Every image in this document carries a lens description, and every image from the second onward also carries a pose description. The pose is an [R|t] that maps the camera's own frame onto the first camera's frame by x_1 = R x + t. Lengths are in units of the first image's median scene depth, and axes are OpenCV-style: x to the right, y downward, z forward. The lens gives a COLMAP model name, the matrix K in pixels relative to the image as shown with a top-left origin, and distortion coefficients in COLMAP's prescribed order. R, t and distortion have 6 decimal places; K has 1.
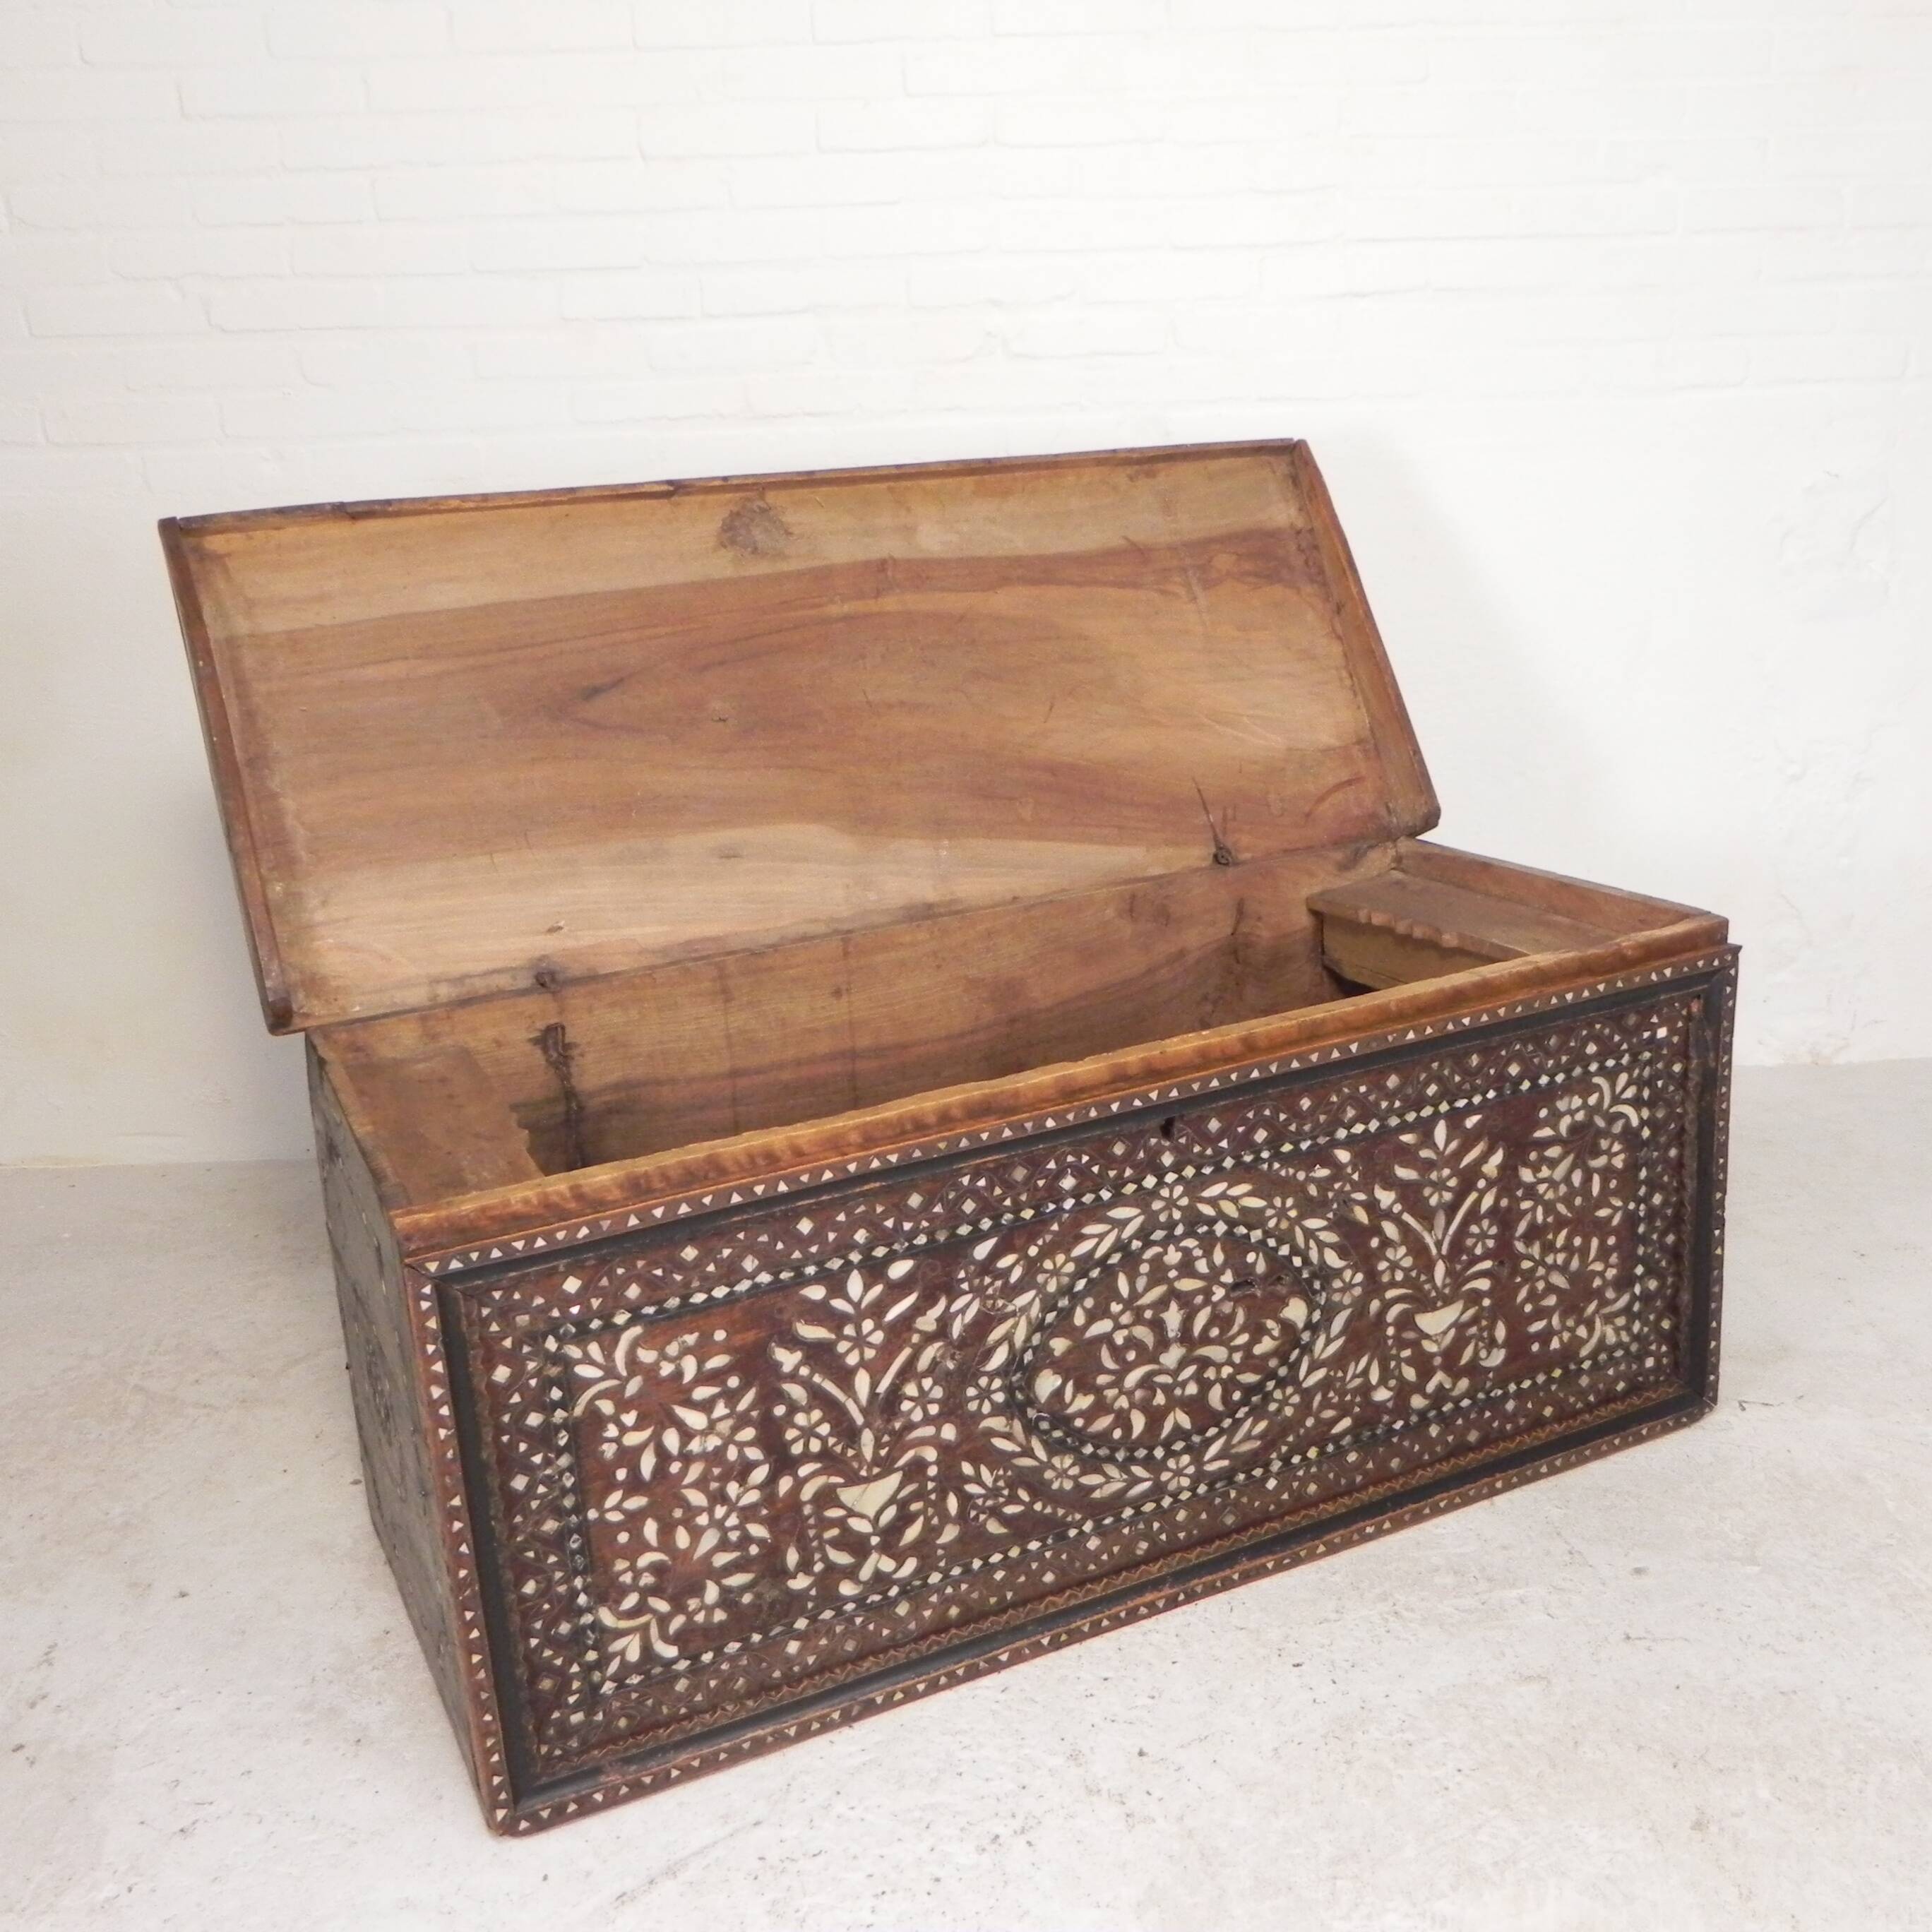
lens RADIAL K [[1961.7, 0, 984.0], [0, 1961.7, 948.8], [0, 0, 1]] dist [-0.011296, 0.000000]
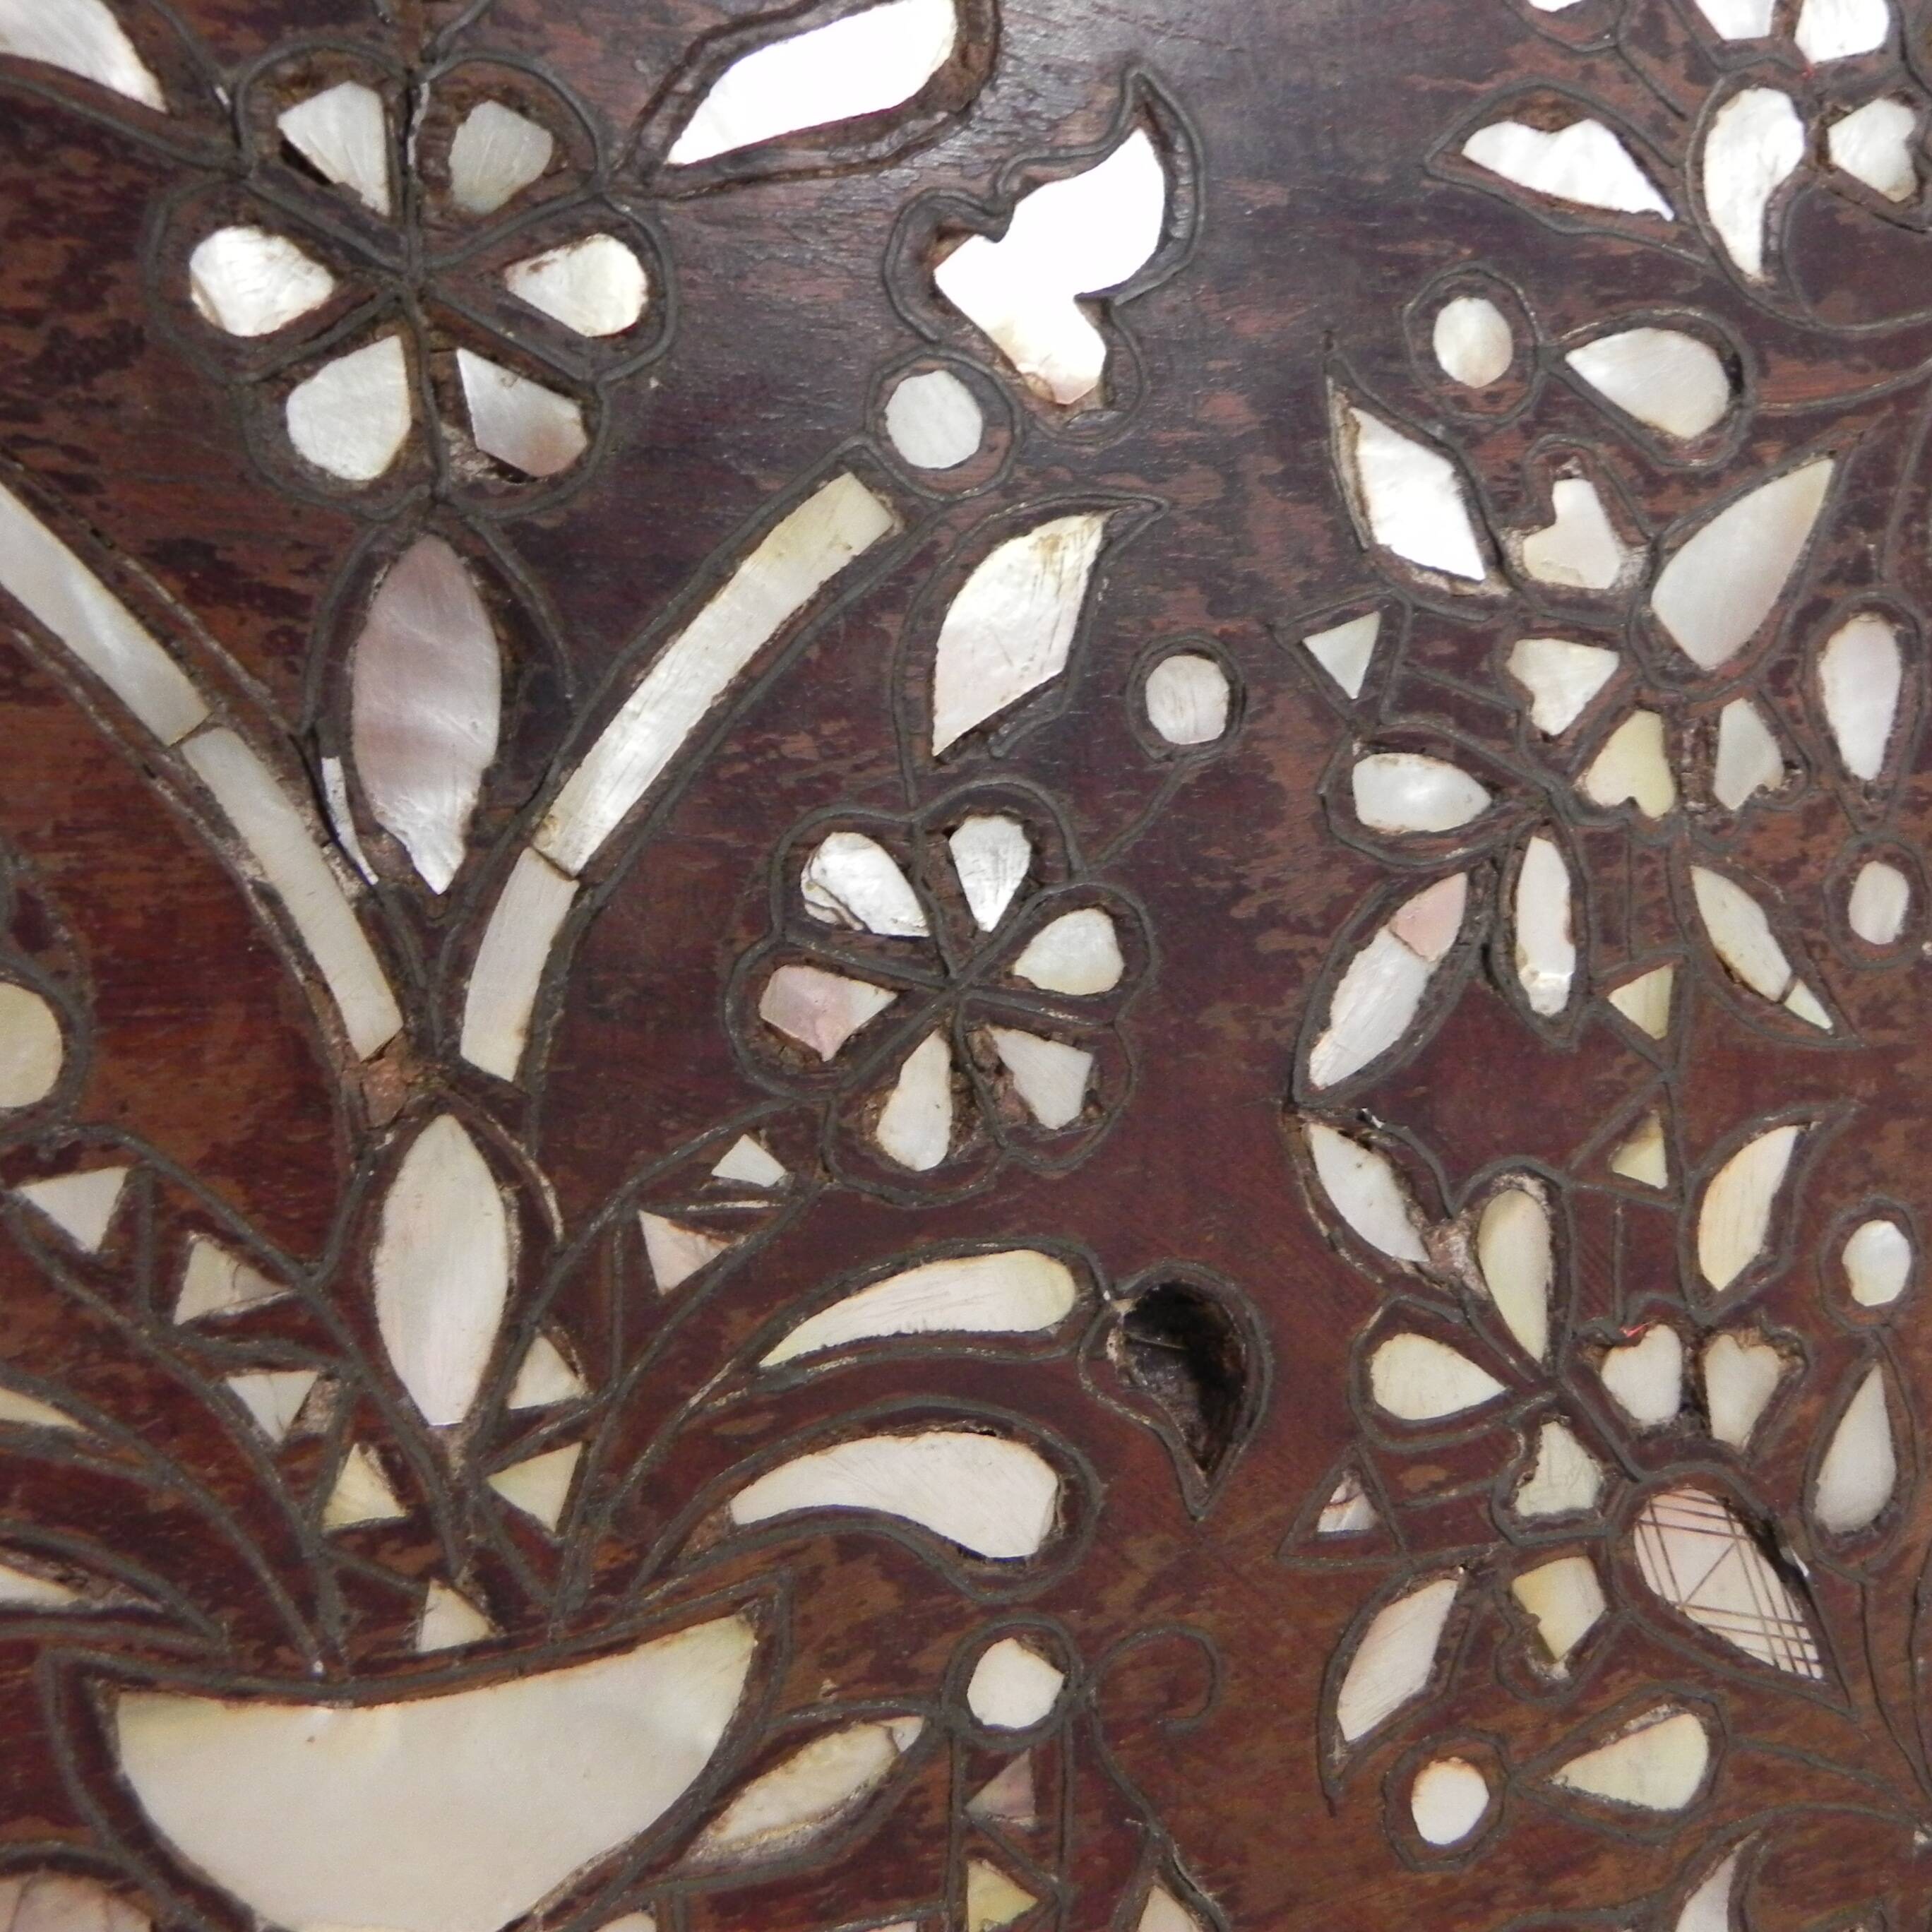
lens RADIAL K [[1961.7, 0, 977.1], [0, 1961.7, 957.4], [0, 0, 1]] dist [-0.011296, 0.000000]
pose [[0.993524, 0.060912, -0.095915, 0.283035], [-0.083868, 0.962664, -0.257379, 0.183427], [0.076656, 0.263757, 0.961538, 0.959329]]
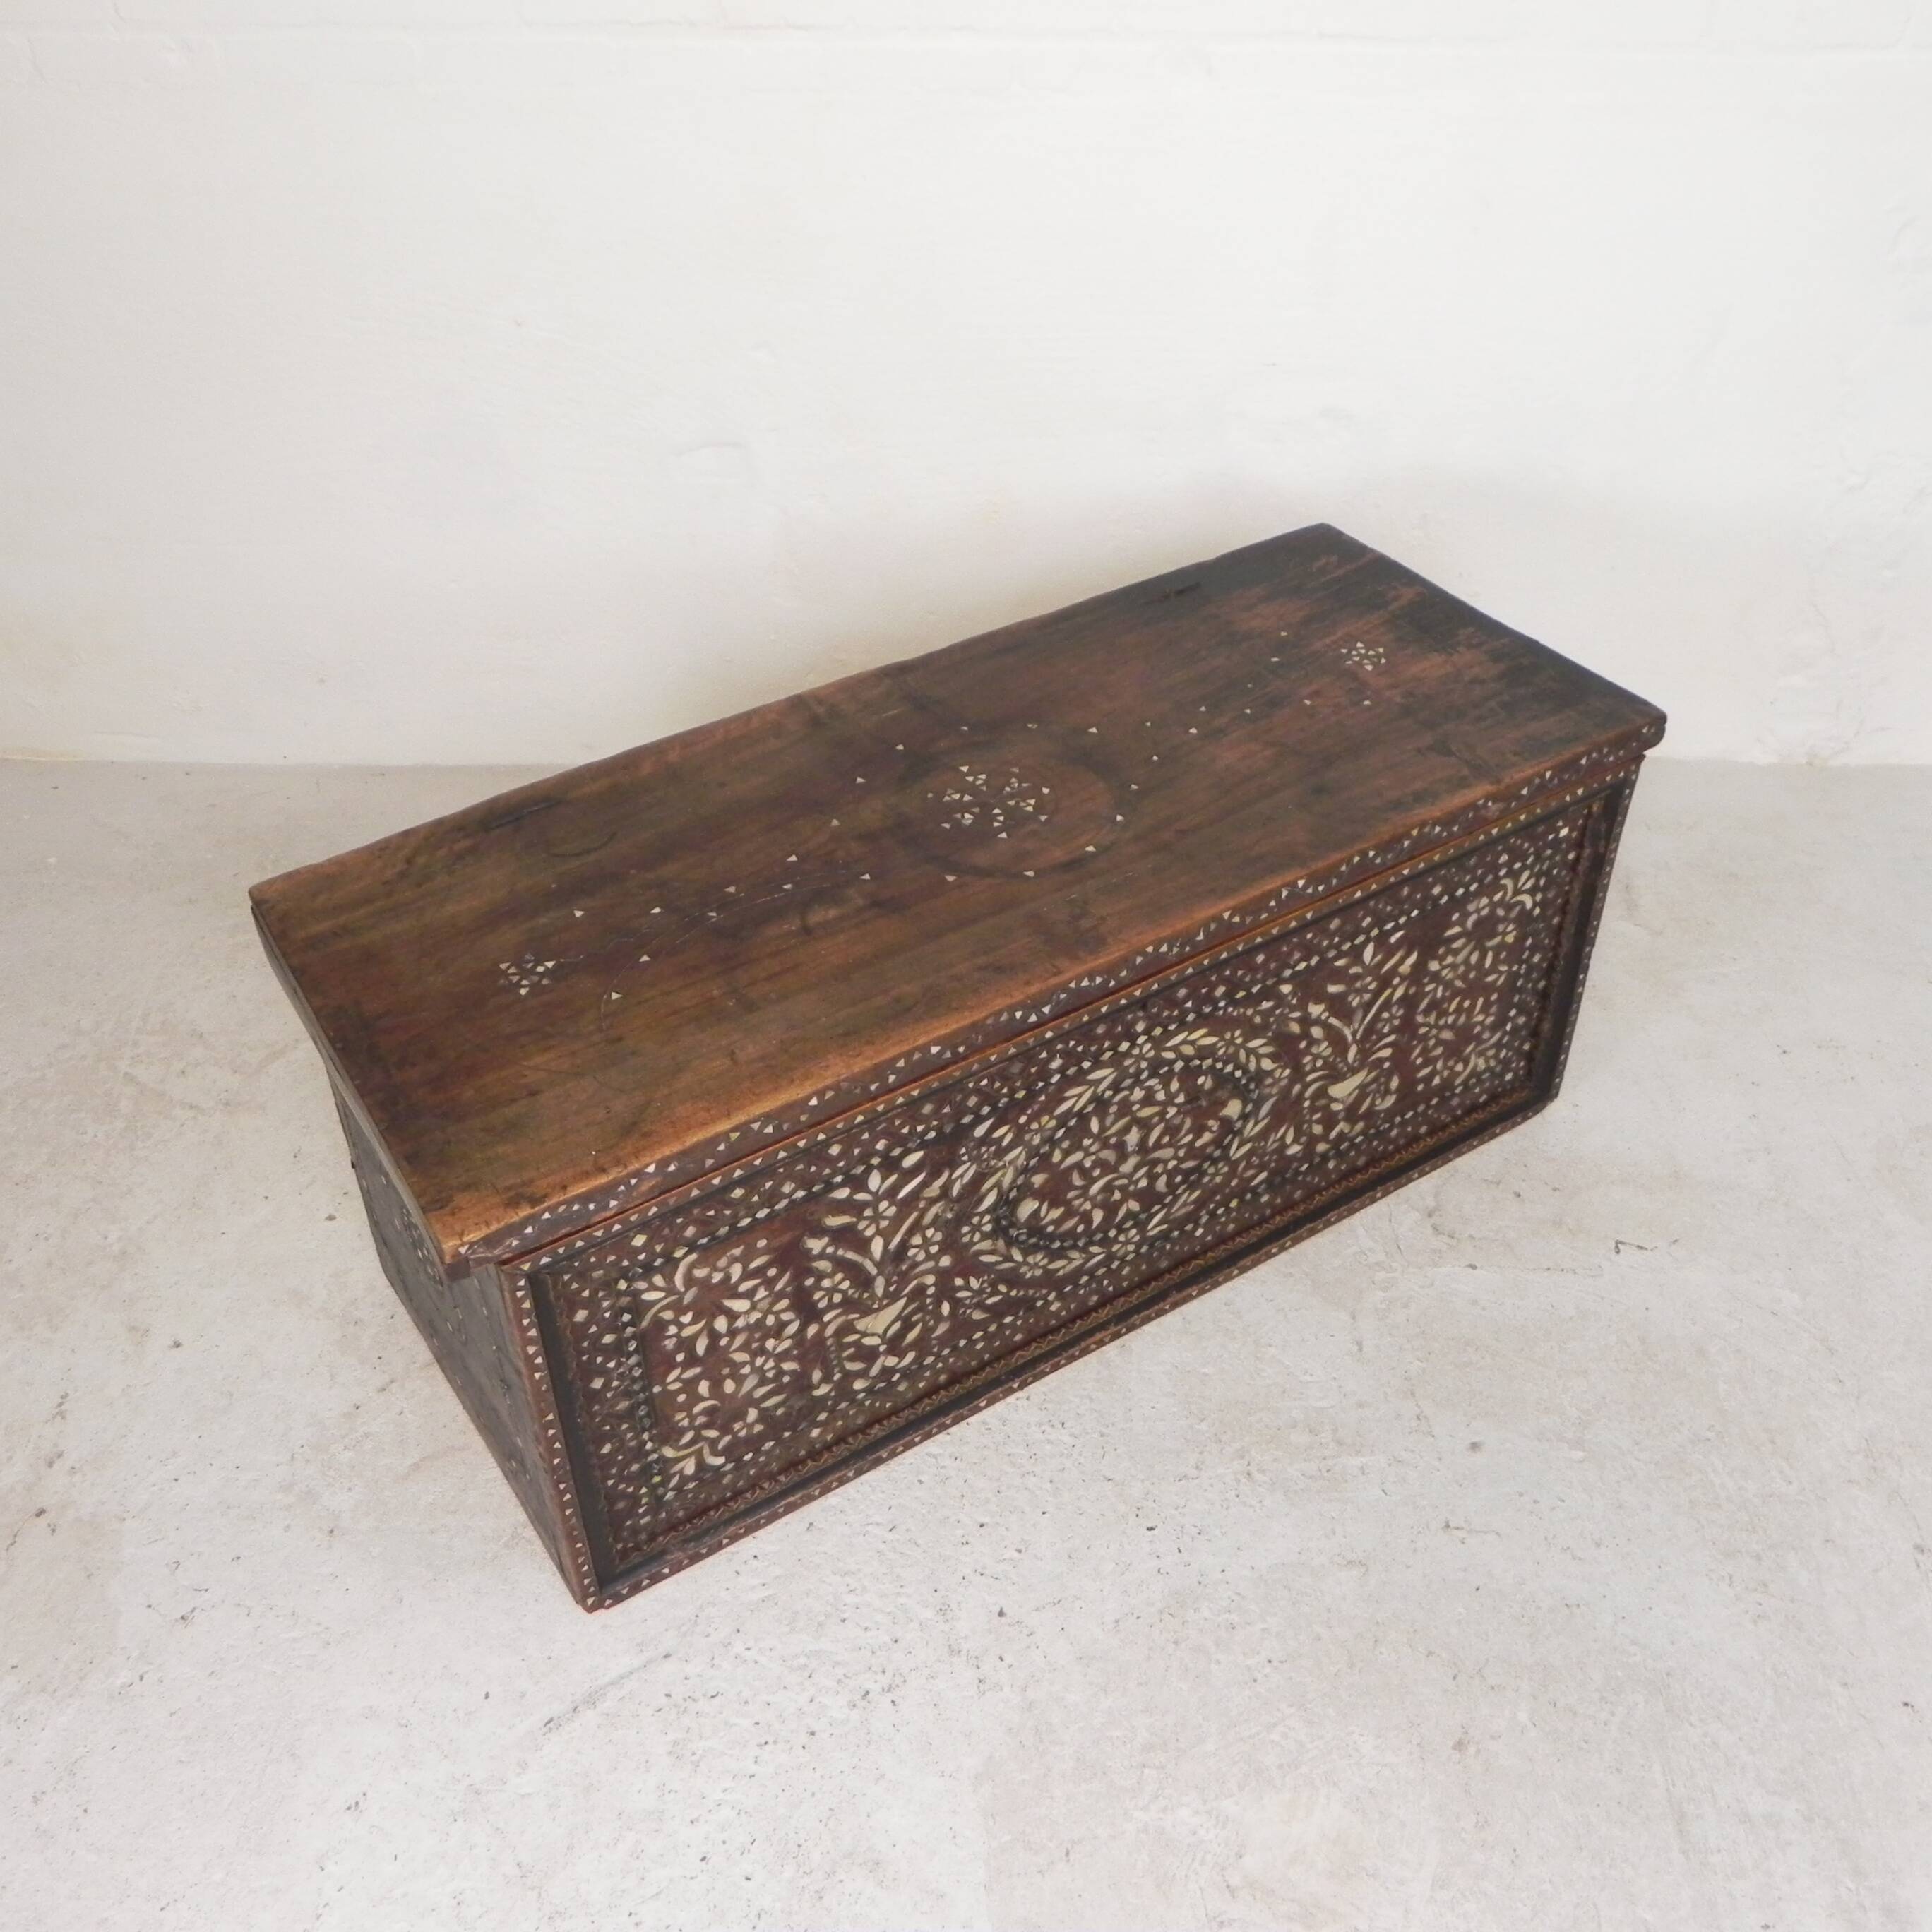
lens RADIAL K [[1961.7, 0, 985.0], [0, 1961.7, 953.7], [0, 0, 1]] dist [-0.011296, 0.000000]
pose [[0.990275, -0.040386, 0.133132, -0.132343], [-0.015494, 0.918970, 0.394022, -0.348494], [-0.138257, -0.392253, 0.909408, 0.026517]]
